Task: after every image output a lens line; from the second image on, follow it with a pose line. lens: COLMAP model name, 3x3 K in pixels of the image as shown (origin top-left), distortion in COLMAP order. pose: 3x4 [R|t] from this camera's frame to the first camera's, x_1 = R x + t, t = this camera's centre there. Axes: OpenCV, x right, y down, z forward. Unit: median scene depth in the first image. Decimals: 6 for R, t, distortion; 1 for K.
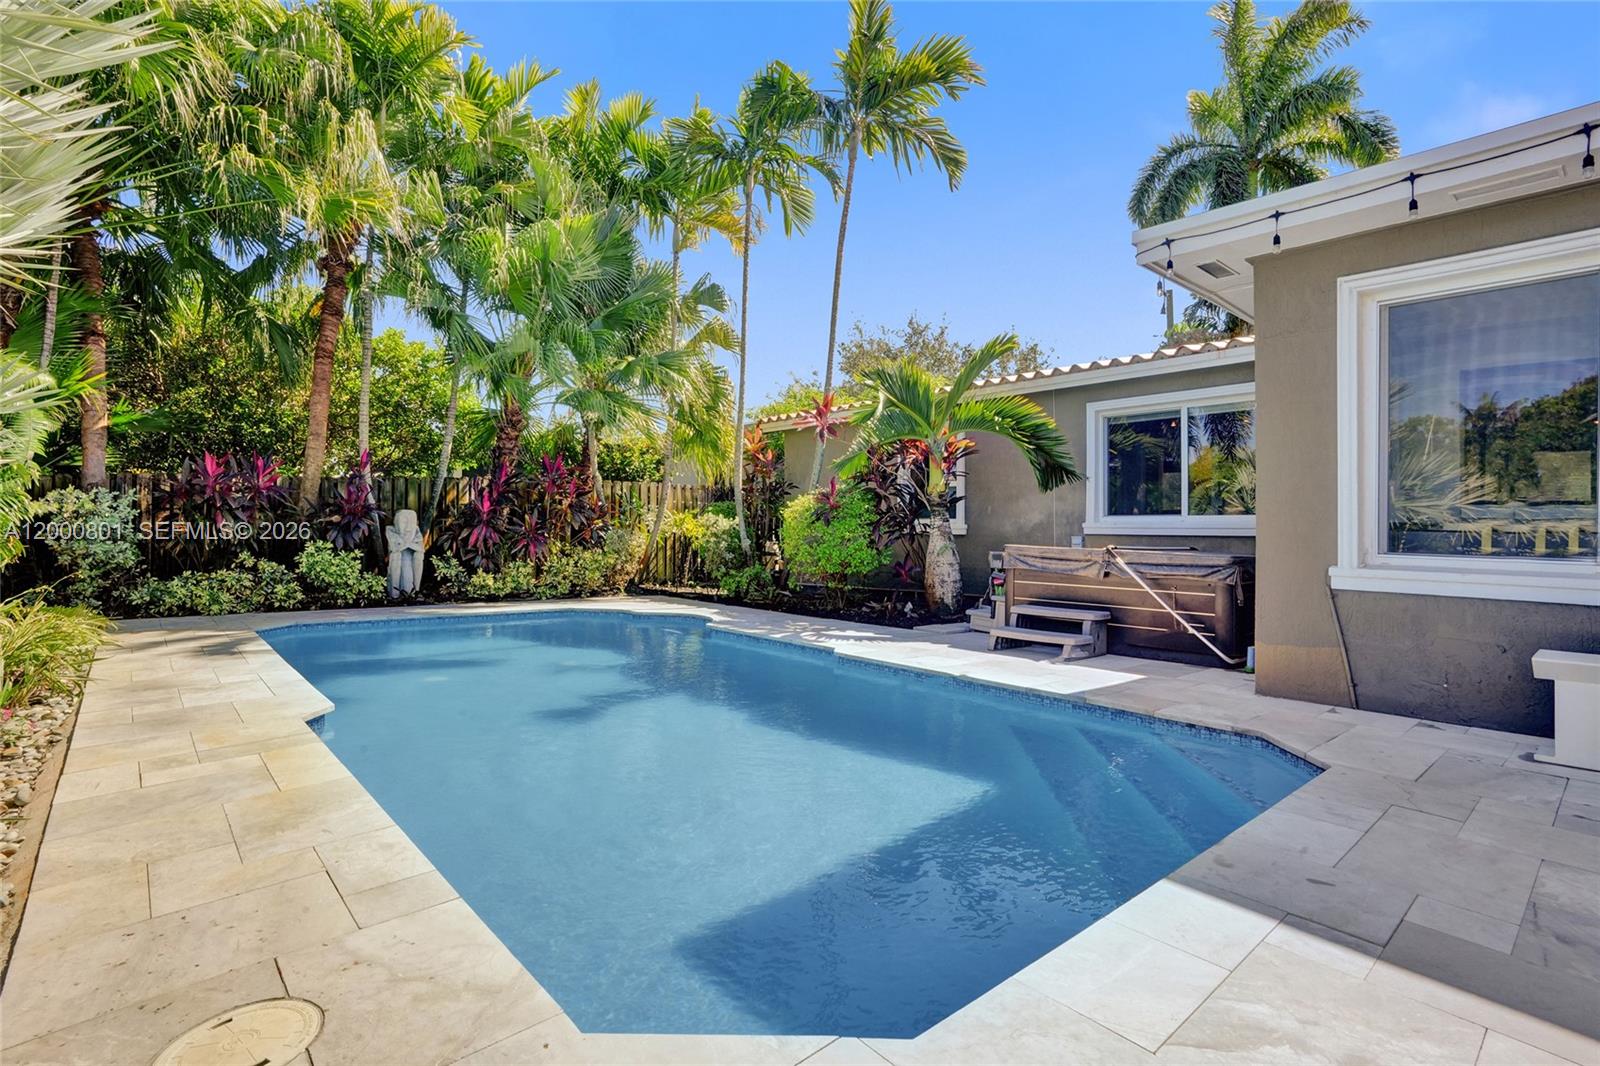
lens RADIAL K [[769.9, 0, 802.8], [0, 769.9, 518.6], [0, 0, 1]] dist [-0.059921, 0.031298]
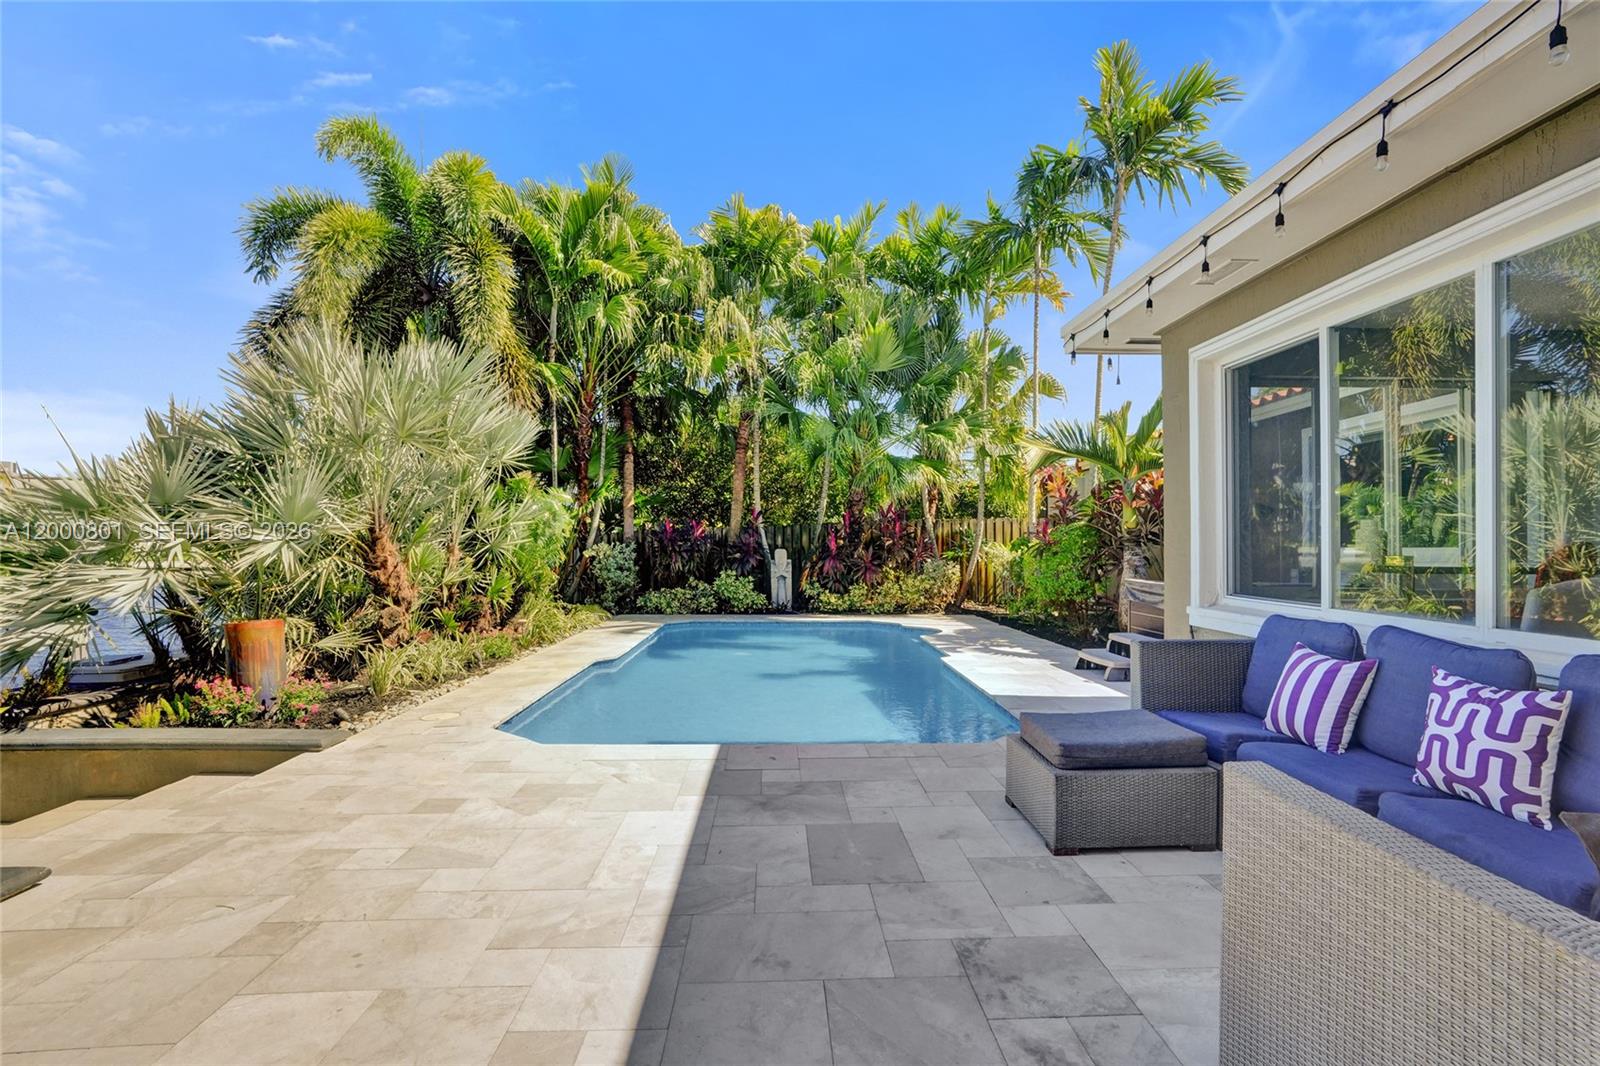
lens RADIAL K [[767.1, 0, 798.1], [0, 767.1, 537.5], [0, 0, 1]] dist [-0.054179, 0.032732]
pose [[0.765668, -0.021581, -0.642874, 0.482150], [0.019444, 0.999757, -0.010402, -0.018649], [0.642943, -0.004536, 0.765901, -0.119439]]
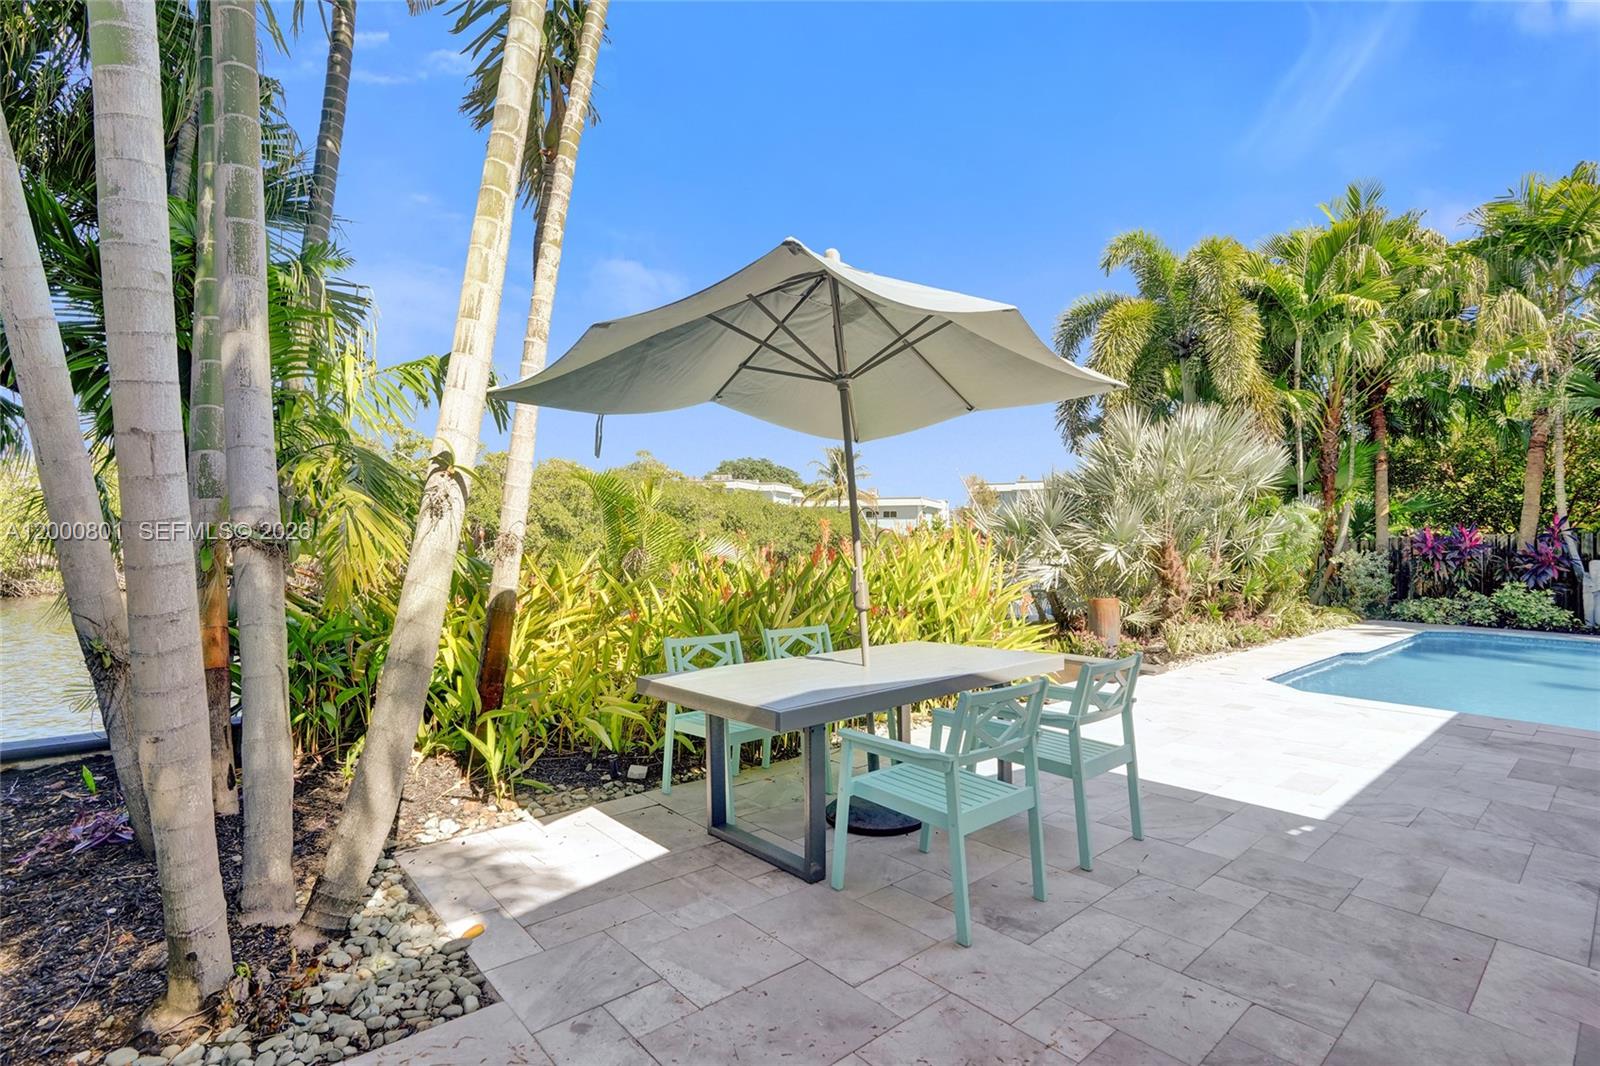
lens RADIAL K [[767.1, 0, 798.1], [0, 767.1, 537.5], [0, 0, 1]] dist [-0.054179, 0.032732]
pose [[-0.012678, -0.023825, -0.999636, 0.793434], [0.003356, 0.999709, -0.023869, -0.024847], [0.999914, -0.003657, -0.012595, -0.341466]]
